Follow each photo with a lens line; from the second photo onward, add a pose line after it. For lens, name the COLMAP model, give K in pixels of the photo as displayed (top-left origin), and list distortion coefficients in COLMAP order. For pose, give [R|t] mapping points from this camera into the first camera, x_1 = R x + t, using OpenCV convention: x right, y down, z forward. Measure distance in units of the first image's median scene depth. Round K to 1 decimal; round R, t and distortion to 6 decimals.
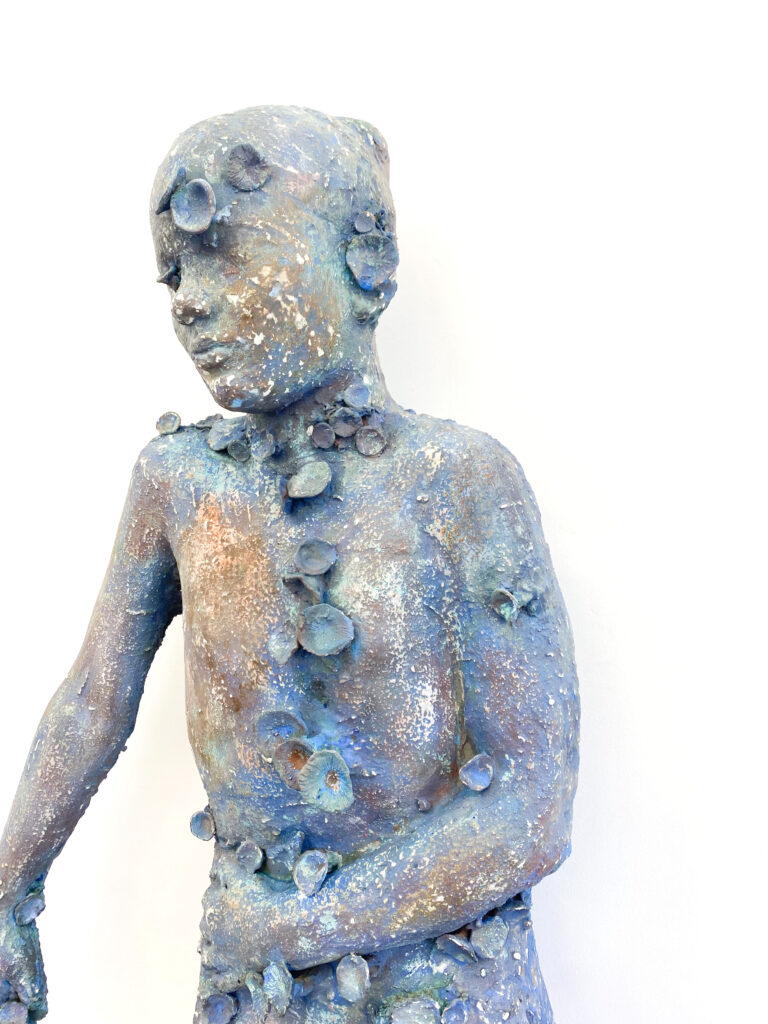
lens RADIAL K [[779.0, 0, 383.6], [0, 779.0, 517.4], [0, 0, 1]] dist [0.067324, -0.031036]
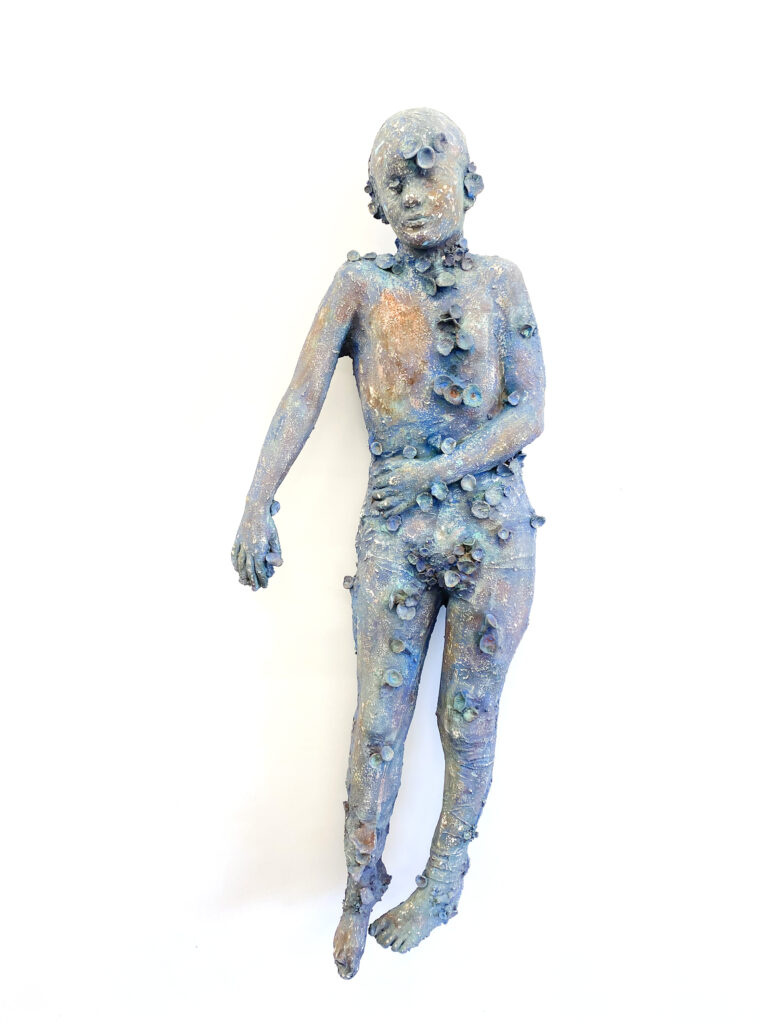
lens RADIAL K [[779.0, 0, 385.5], [0, 779.0, 508.4], [0, 0, 1]] dist [0.067324, -0.031036]
pose [[0.924800, -0.074201, 0.373147, -1.209456], [0.029786, 0.991907, 0.123424, 0.342644], [-0.379285, -0.103028, 0.919526, -1.186534]]
